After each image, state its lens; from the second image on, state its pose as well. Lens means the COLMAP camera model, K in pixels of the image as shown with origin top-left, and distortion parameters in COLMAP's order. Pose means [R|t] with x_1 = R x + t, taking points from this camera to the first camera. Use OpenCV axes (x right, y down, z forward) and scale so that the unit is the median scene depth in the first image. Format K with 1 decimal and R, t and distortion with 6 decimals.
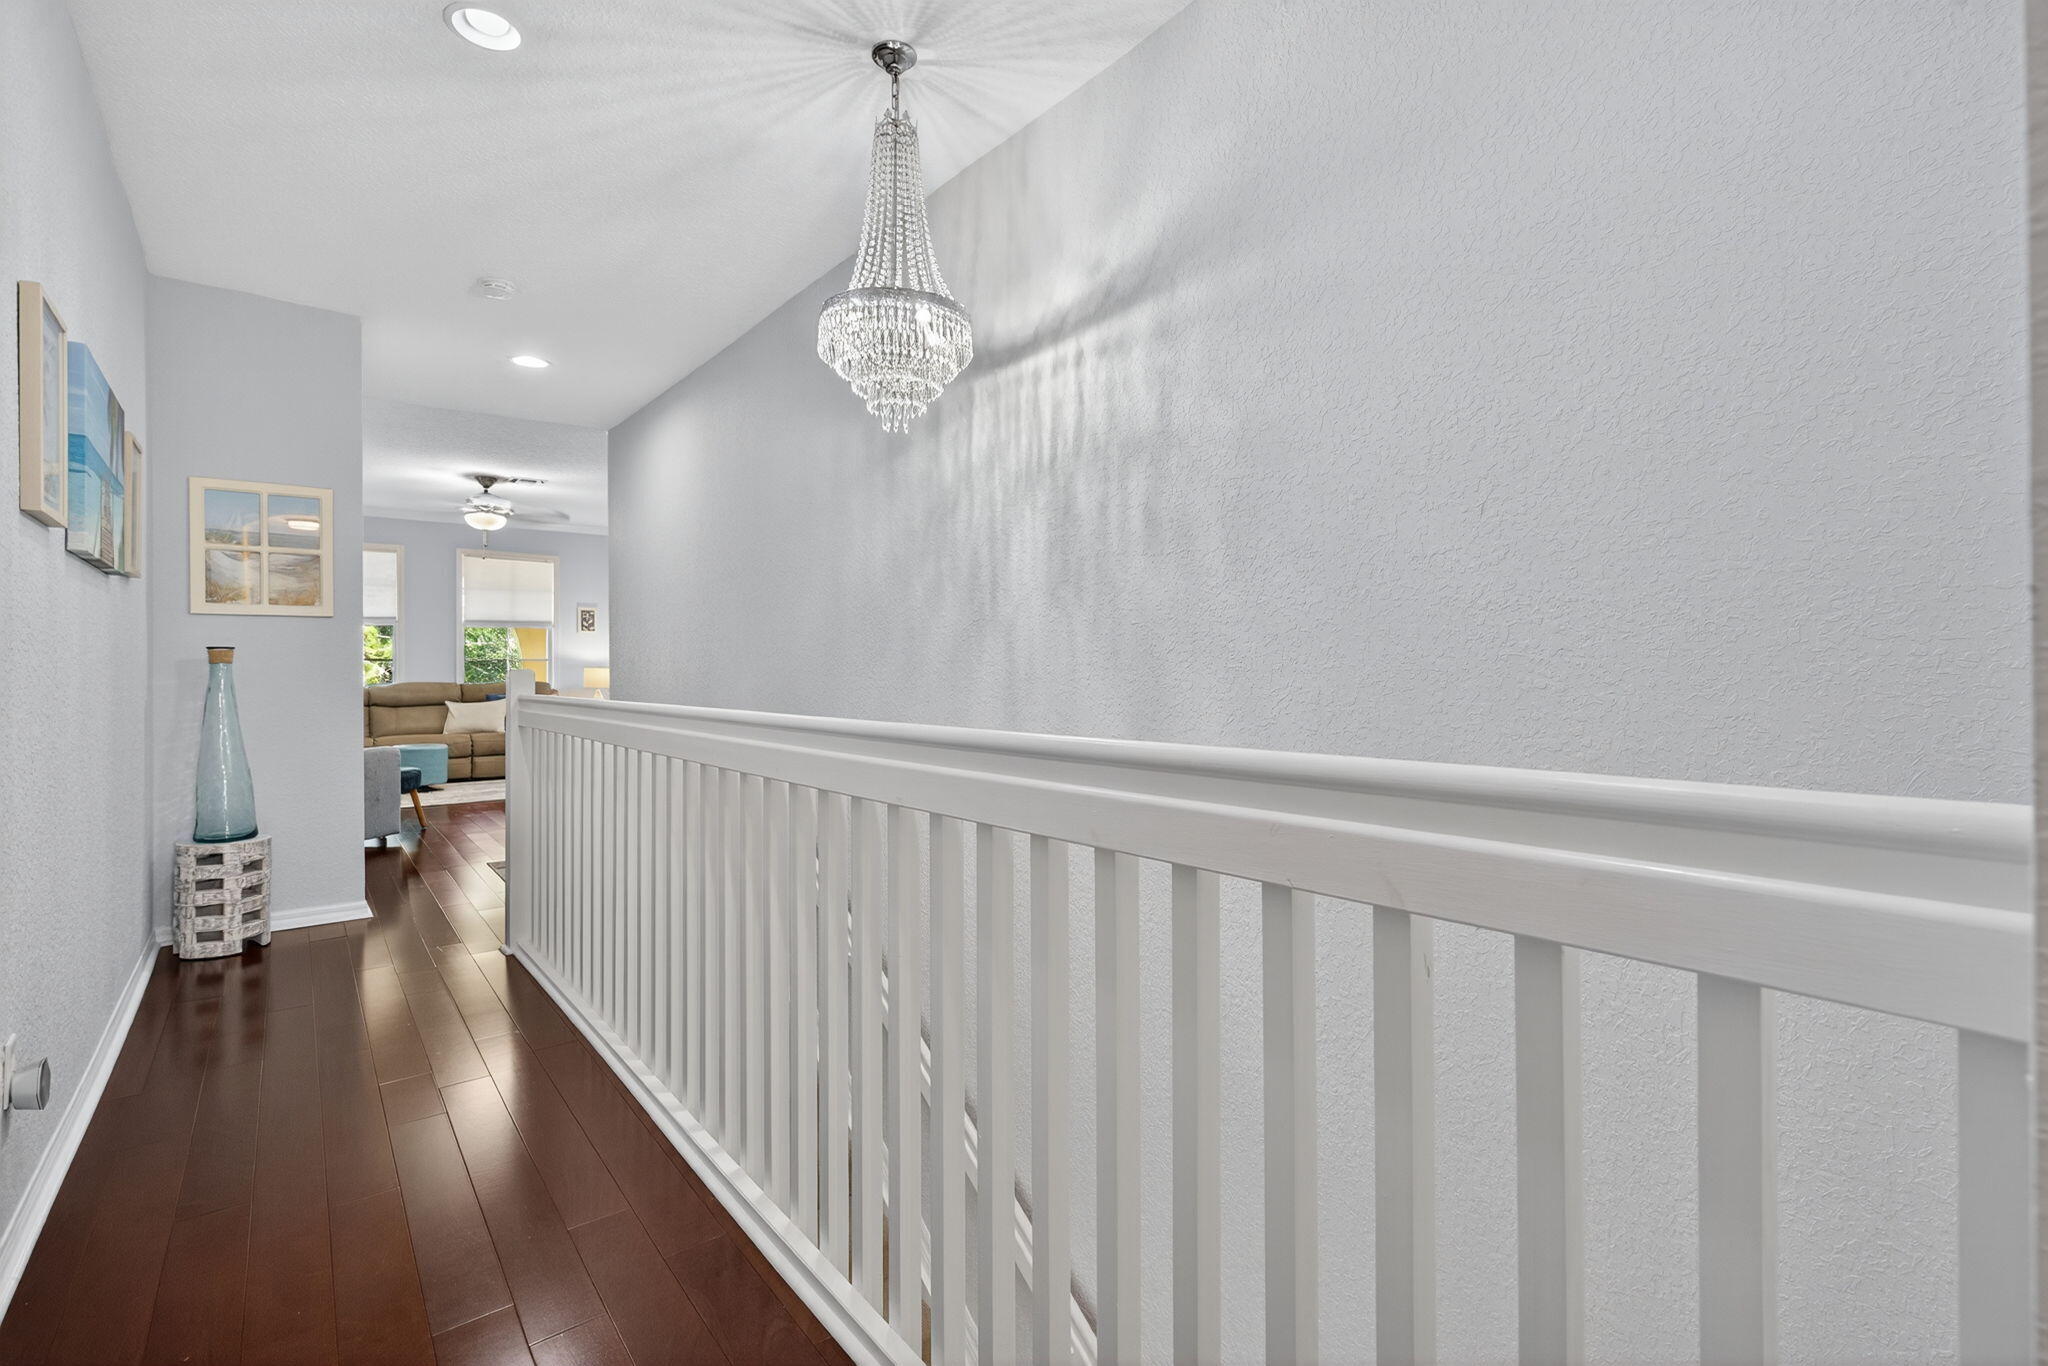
lens RADIAL K [[909.5, 0, 1026.8], [0, 909.5, 678.7], [0, 0, 1]] dist [-0.002704, 0.000080]
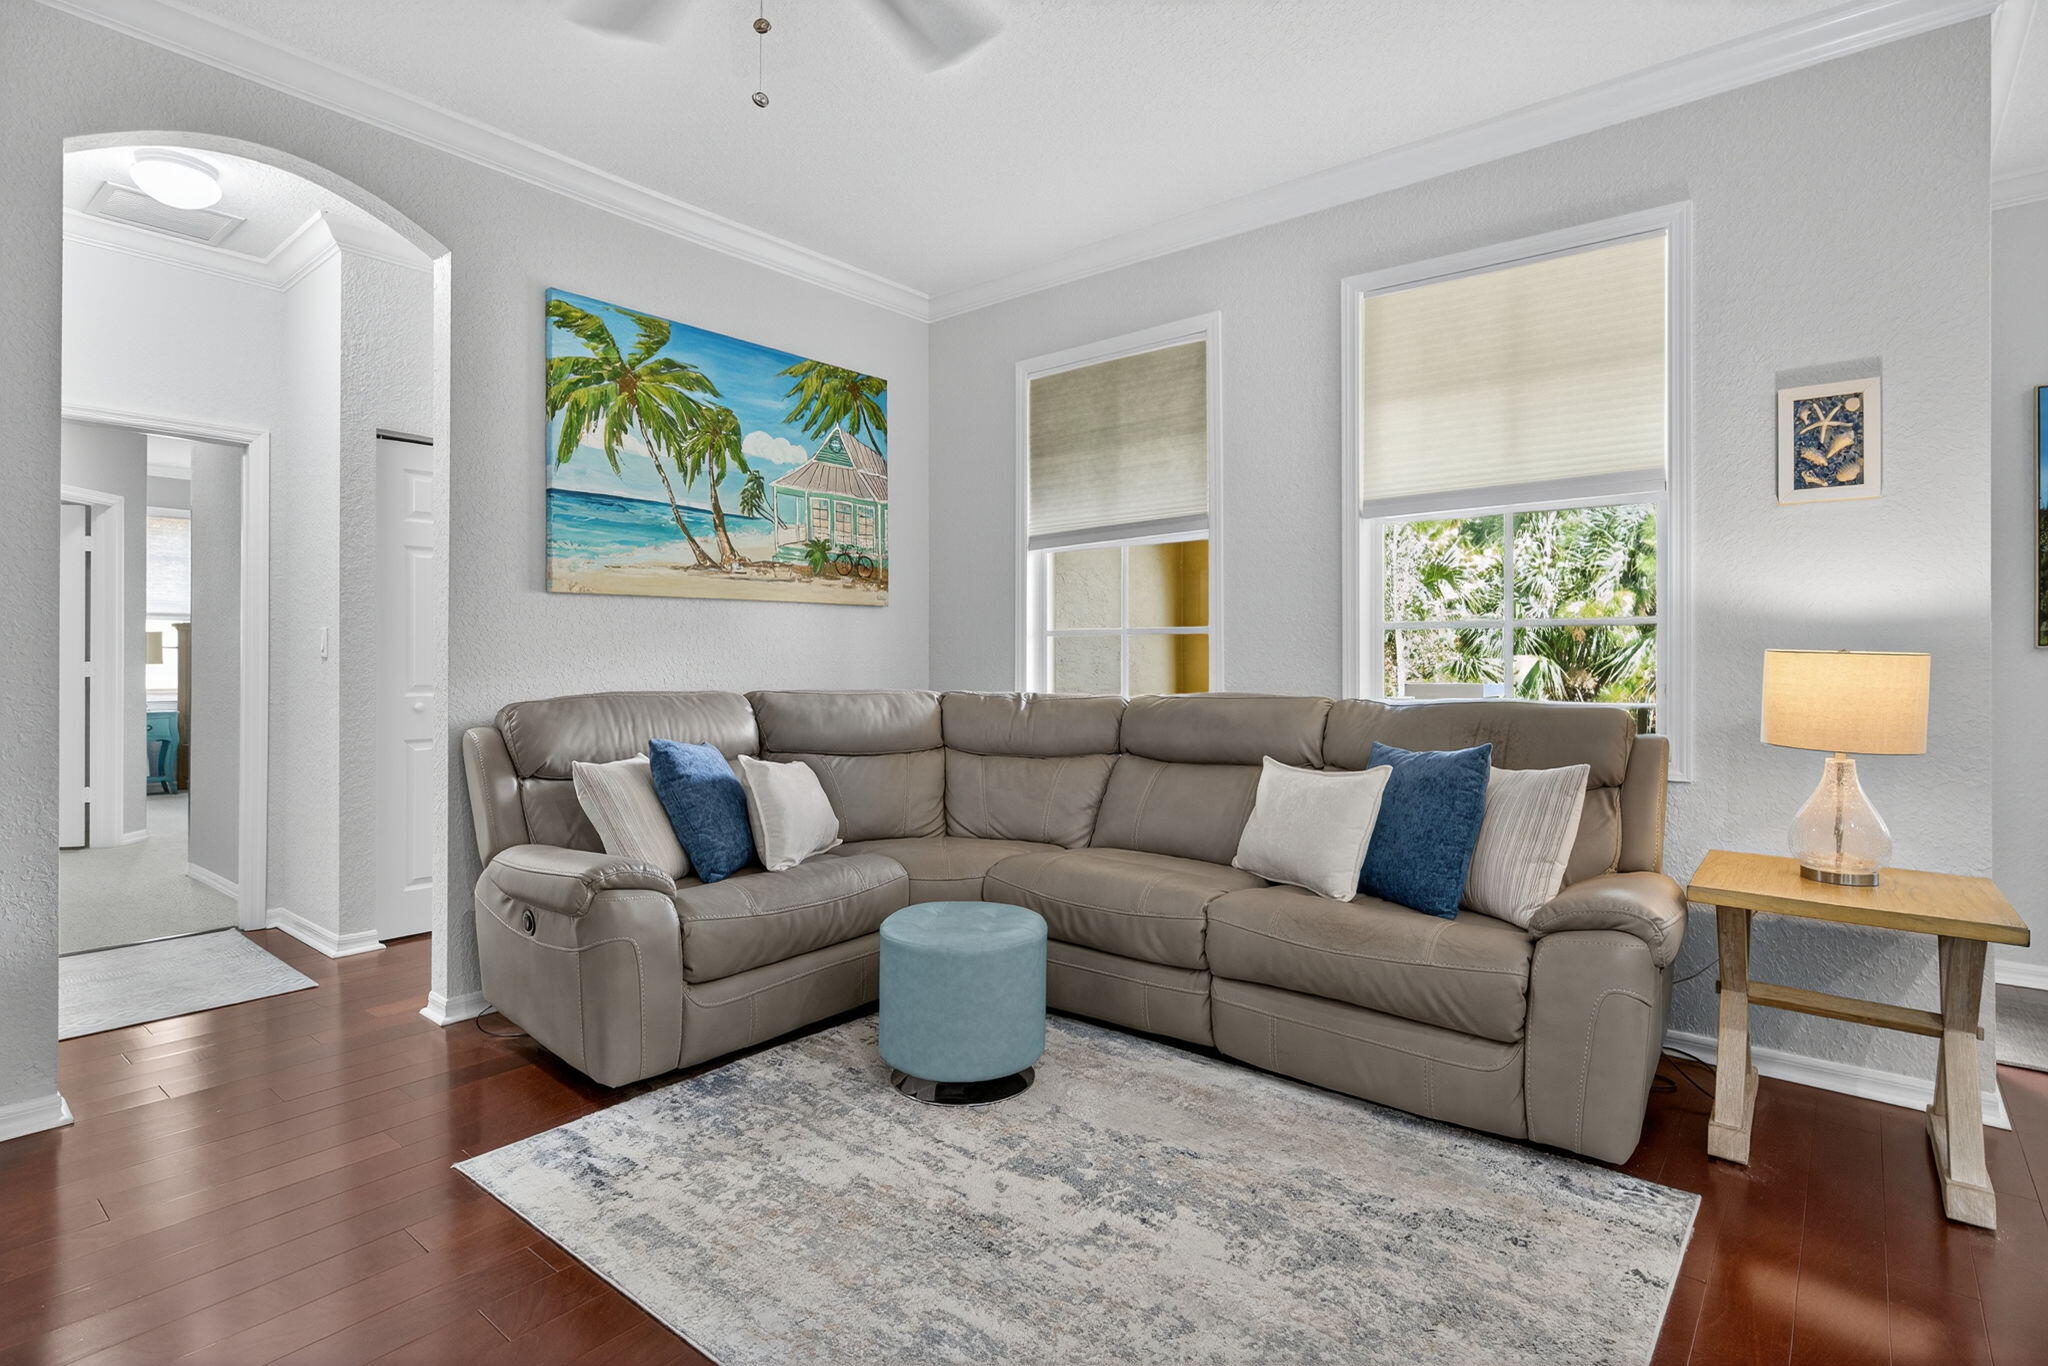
lens RADIAL K [[1013.7, 0, 1020.9], [0, 1013.7, 653.6], [0, 0, 1]] dist [-0.001812, -0.000346]
pose [[0.204338, -0.015764, -0.978774, -0.313124], [-0.026079, 0.999428, -0.021541, -0.001297], [0.978553, 0.029927, 0.203809, 0.845388]]
